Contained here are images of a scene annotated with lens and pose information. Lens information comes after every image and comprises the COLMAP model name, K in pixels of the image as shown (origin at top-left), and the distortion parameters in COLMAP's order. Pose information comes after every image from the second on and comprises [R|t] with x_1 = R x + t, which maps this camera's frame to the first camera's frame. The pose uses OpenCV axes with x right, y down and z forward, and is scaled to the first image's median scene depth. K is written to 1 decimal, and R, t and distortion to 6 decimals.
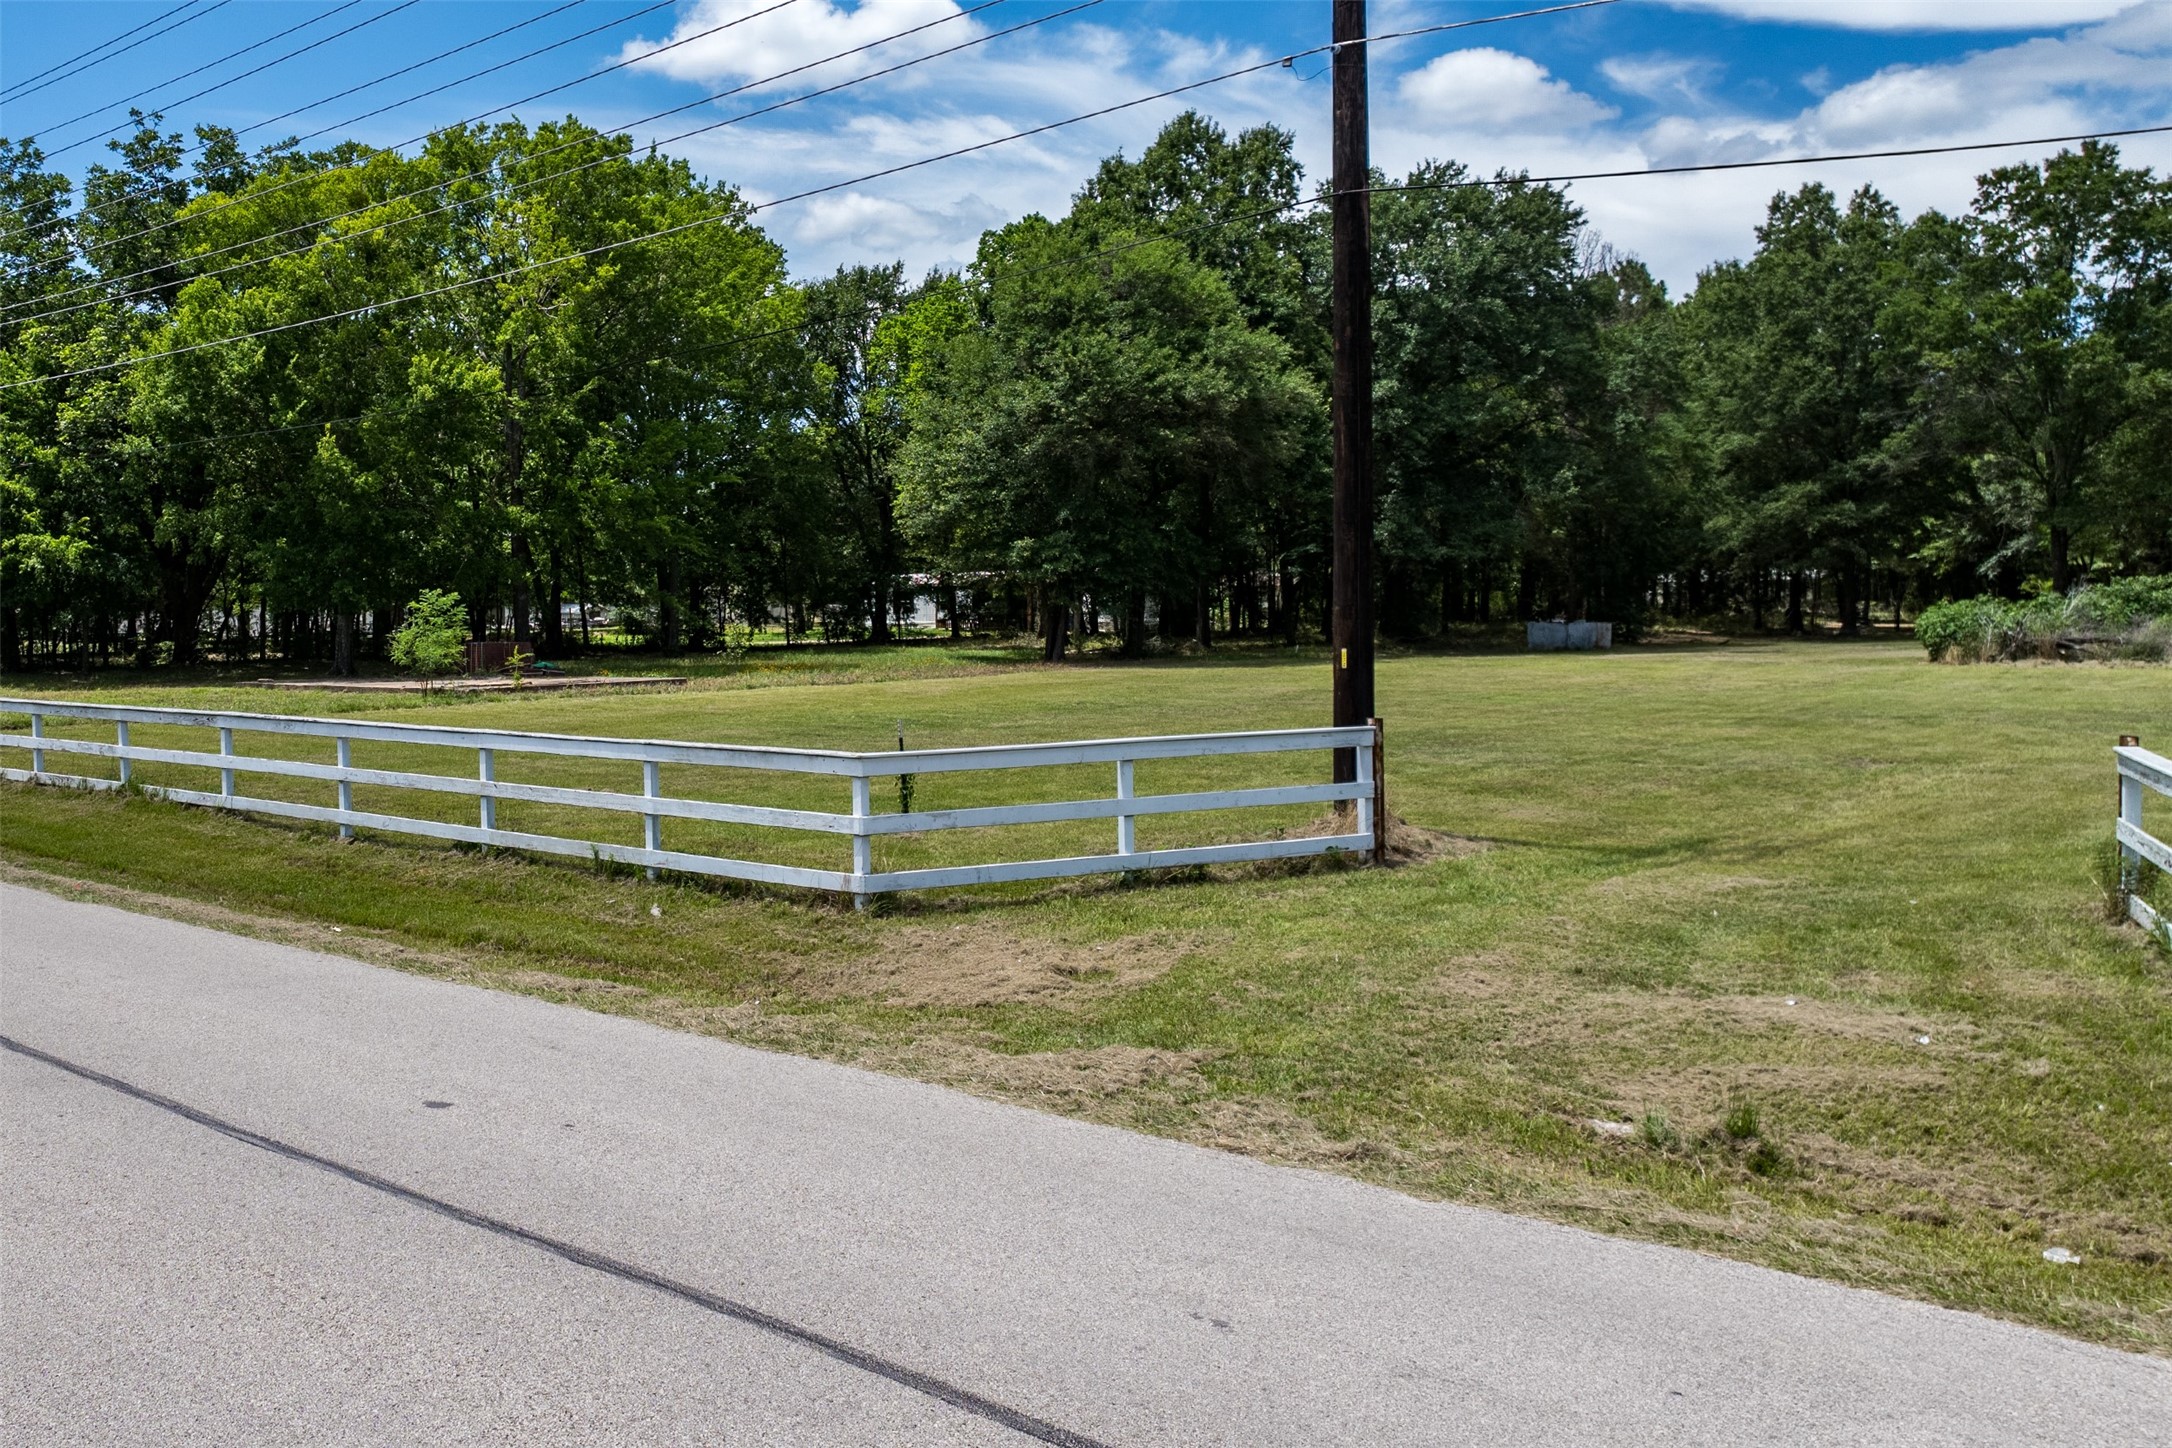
lens RADIAL K [[1939.9, 0, 1079.8], [0, 1939.9, 716.0], [0, 0, 1]] dist [-0.022134, 0.006425]
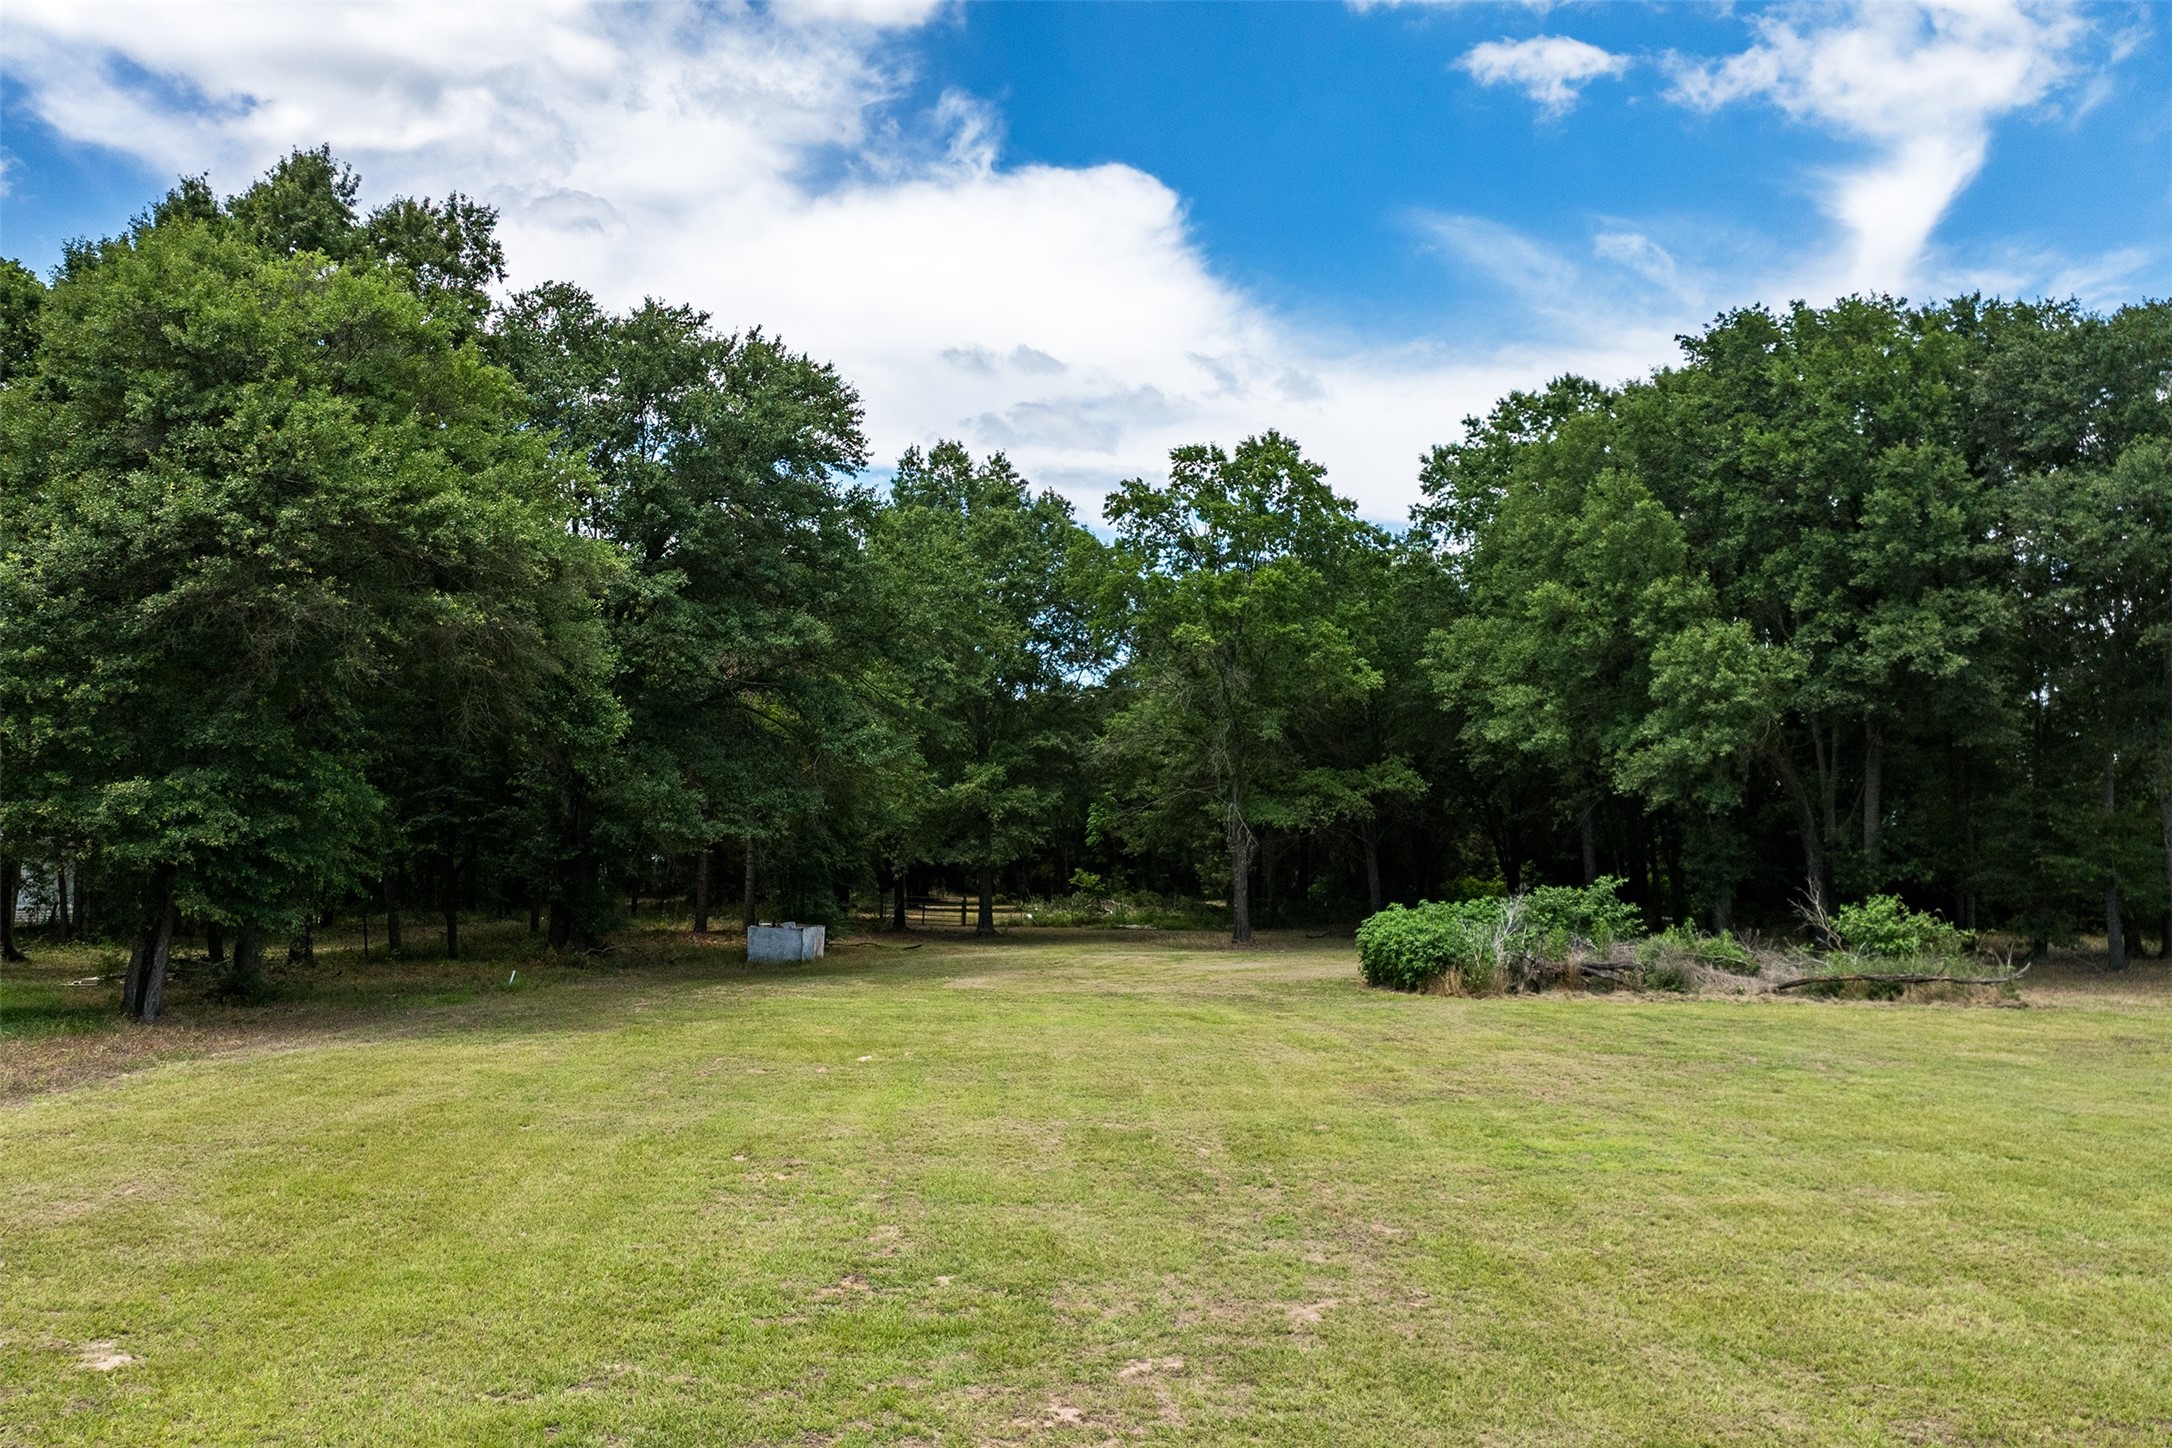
lens RADIAL K [[1758.1, 0, 1103.8], [0, 1758.1, 804.6], [0, 0, 1]] dist [-0.014750, -0.017218]
pose [[0.789061, 0.044114, 0.612729, -0.103616], [0.016443, 0.995544, -0.092850, -0.037626], [-0.614094, 0.083340, 0.784820, 0.478493]]
